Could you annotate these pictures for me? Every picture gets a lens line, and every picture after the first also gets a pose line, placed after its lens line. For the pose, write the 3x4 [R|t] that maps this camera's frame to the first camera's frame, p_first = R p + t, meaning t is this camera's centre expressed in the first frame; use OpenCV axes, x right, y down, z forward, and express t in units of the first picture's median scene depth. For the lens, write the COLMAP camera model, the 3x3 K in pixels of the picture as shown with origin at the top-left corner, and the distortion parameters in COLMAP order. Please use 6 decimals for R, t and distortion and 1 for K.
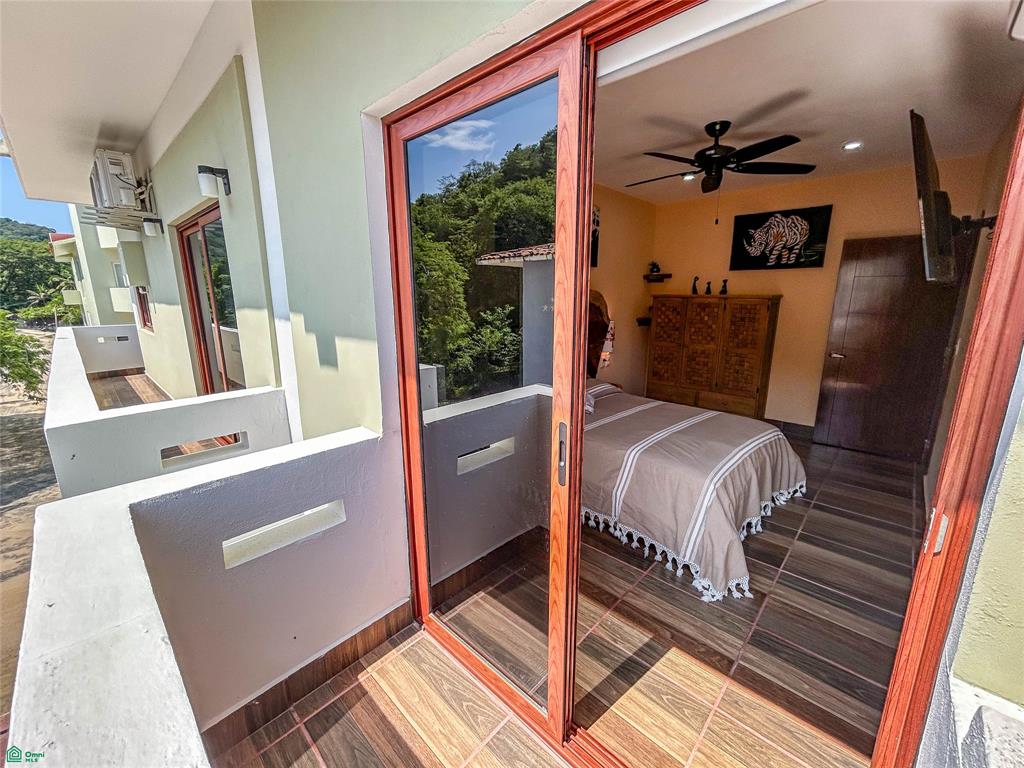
lens RADIAL K [[416.3, 0, 513.7], [0, 416.3, 385.3], [0, 0, 1]] dist [-0.001461, -0.000035]
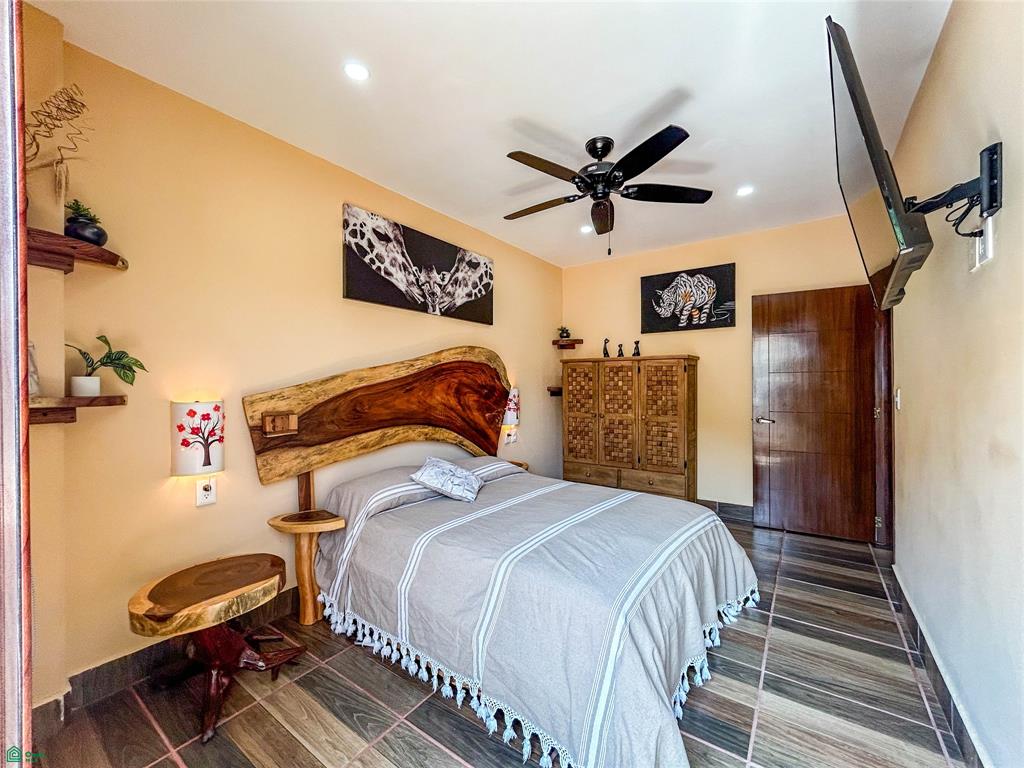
lens RADIAL K [[416.3, 0, 513.7], [0, 416.3, 385.3], [0, 0, 1]] dist [-0.001461, -0.000035]
pose [[0.990517, -0.004865, 0.137304, 0.130079], [0.033801, 0.977285, -0.209218, 0.019080], [-0.133167, 0.211875, 0.968181, 0.200254]]
